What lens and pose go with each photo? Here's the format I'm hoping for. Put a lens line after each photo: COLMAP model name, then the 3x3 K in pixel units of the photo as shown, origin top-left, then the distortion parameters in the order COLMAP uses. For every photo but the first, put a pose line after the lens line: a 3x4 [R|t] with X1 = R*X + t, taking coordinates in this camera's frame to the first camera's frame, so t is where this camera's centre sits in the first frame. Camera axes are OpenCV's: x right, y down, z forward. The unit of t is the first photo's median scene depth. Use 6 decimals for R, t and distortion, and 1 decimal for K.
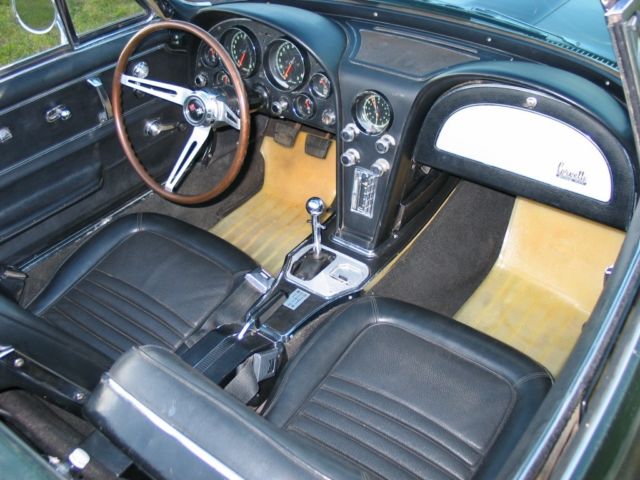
lens RADIAL K [[652.6, 0, 316.6], [0, 652.6, 226.9], [0, 0, 1]] dist [-0.192563, 0.238107]
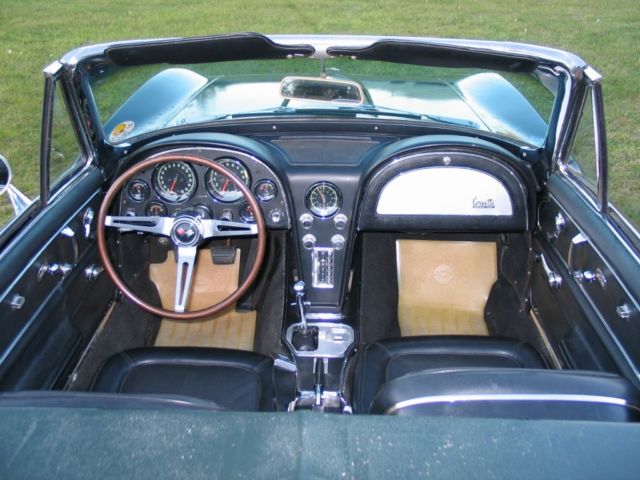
lens RADIAL K [[652.6, 0, 316.6], [0, 652.6, 226.9], [0, 0, 1]] dist [-0.192563, 0.238107]
pose [[0.824331, -0.236599, 0.514295, -0.568535], [0.327225, 0.940474, -0.091828, -0.017135], [-0.461955, 0.243987, 0.852683, -0.043411]]
